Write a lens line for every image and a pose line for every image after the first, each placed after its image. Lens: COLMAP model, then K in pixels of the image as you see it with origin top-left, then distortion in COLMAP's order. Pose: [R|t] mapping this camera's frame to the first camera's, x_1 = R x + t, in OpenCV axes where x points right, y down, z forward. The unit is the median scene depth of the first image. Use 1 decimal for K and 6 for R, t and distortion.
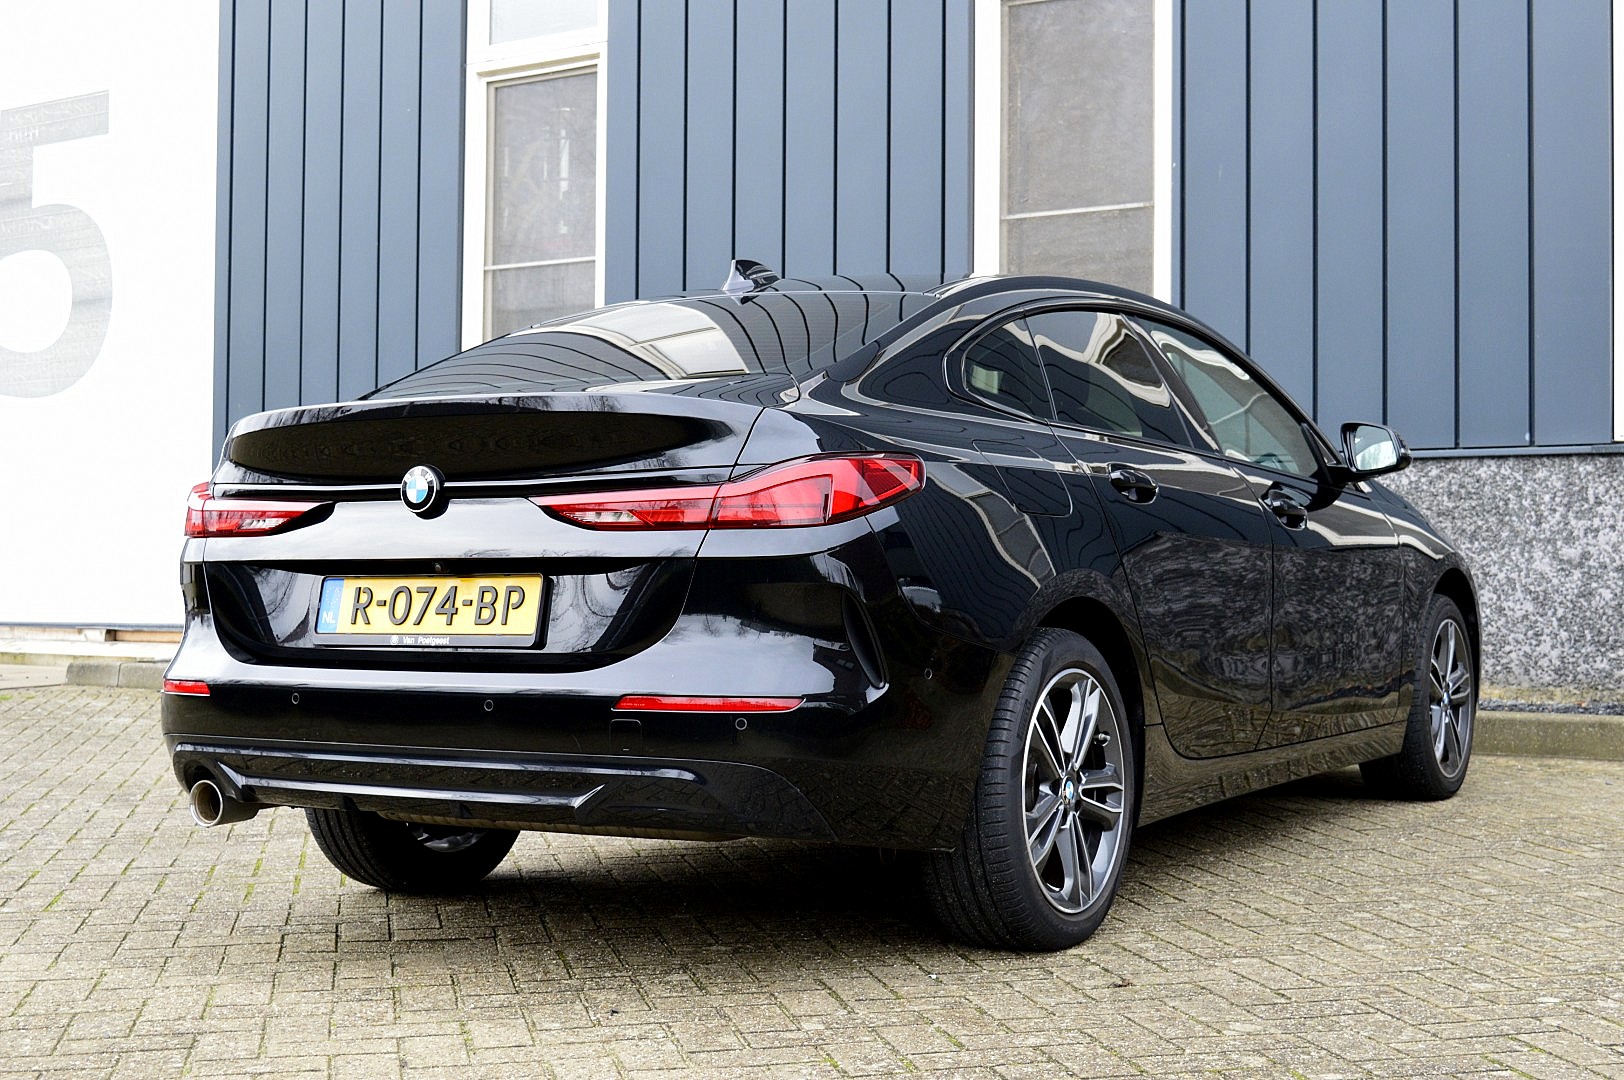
lens RADIAL K [[2305.0, 0, 811.1], [0, 2305.0, 539.0], [0, 0, 1]] dist [-0.051830, 0.000000]
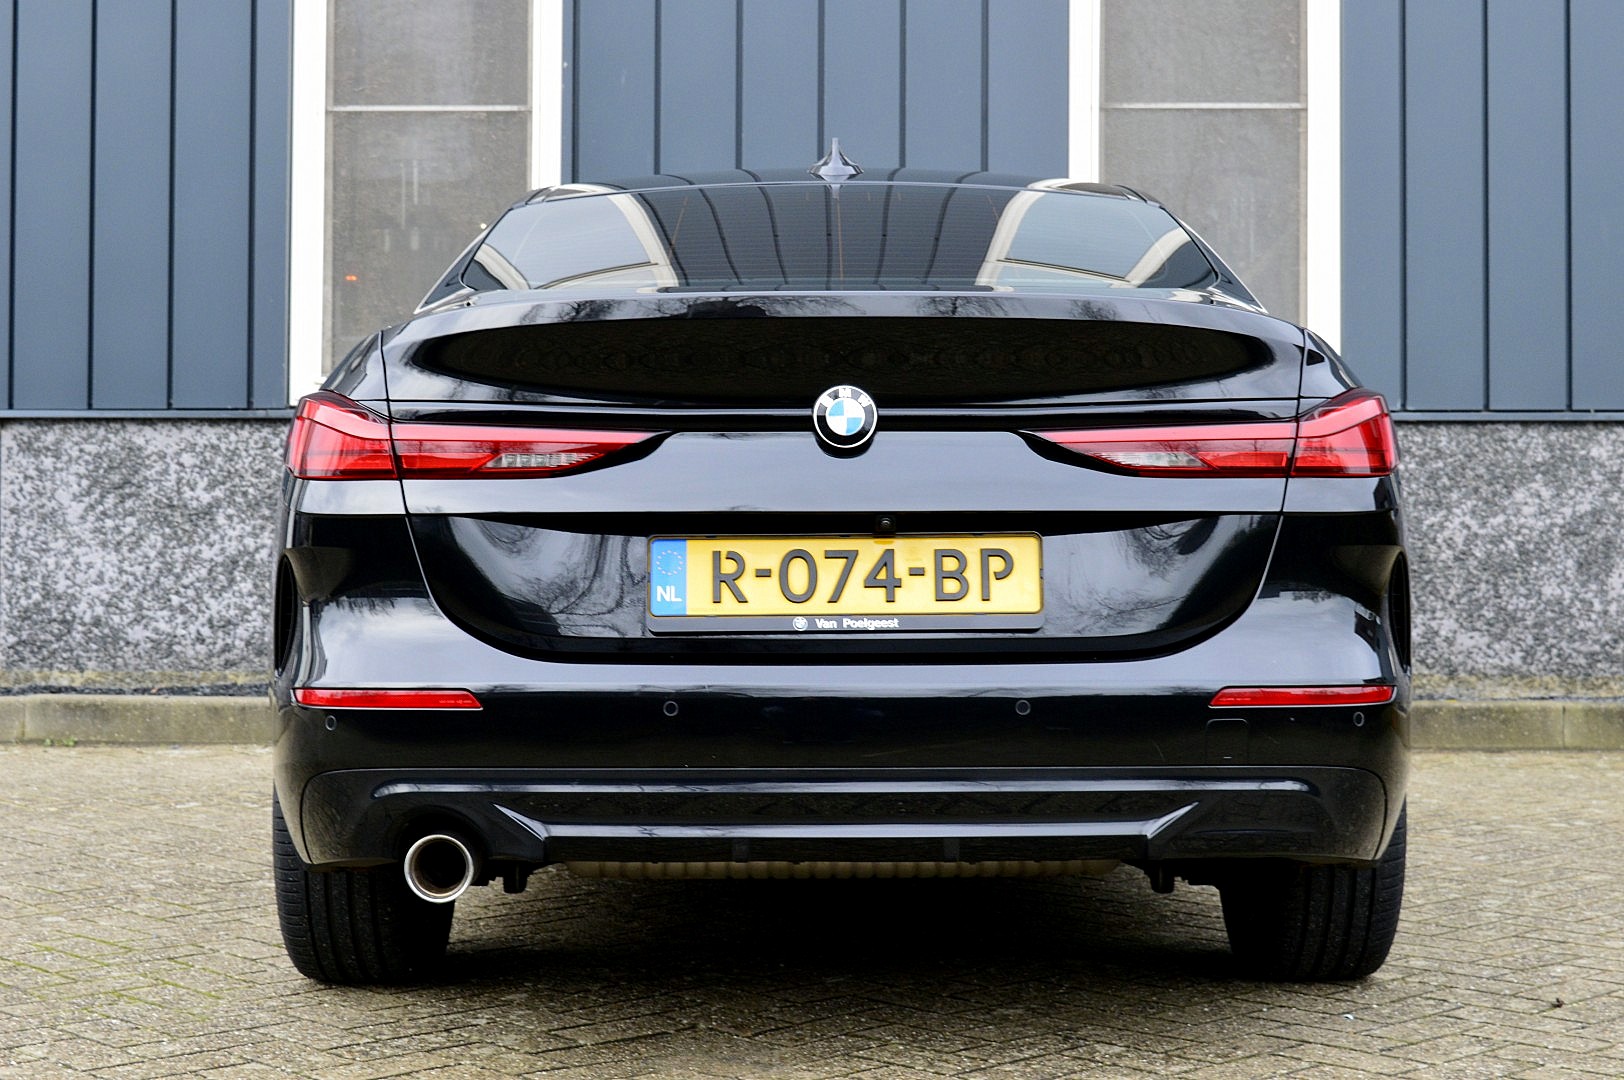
lens RADIAL K [[2649.4, 0, 809.7], [0, 2649.4, 542.9], [0, 0, 1]] dist [-0.004118, 0.000000]
pose [[0.849240, 0.003852, 0.527993, -0.618004], [-0.008135, 0.999950, 0.005790, 0.013543], [-0.527945, -0.009213, 0.849229, 0.287107]]
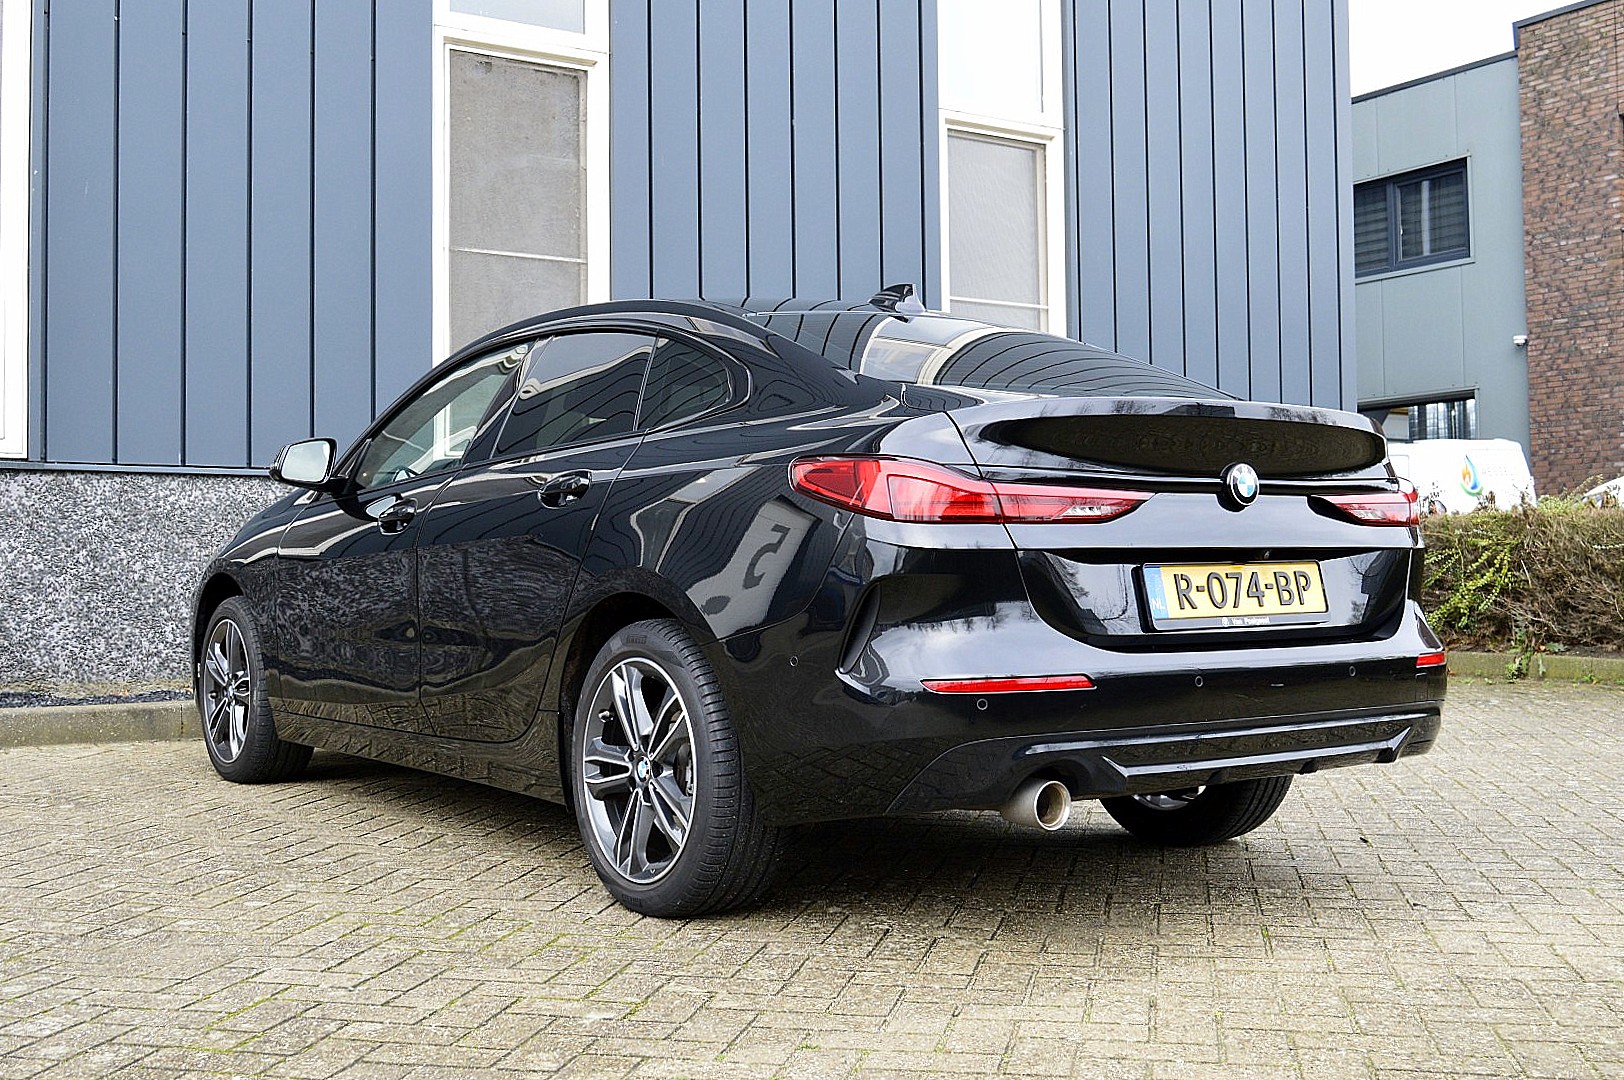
lens RADIAL K [[1908.6, 0, 811.5], [0, 1908.6, 542.1], [0, 0, 1]] dist [0.004729, 0.000000]
pose [[0.375820, 0.012372, 0.926610, -1.086915], [-0.003442, 0.999923, -0.011955, 0.017540], [-0.926686, 0.001303, 0.375833, 0.839020]]
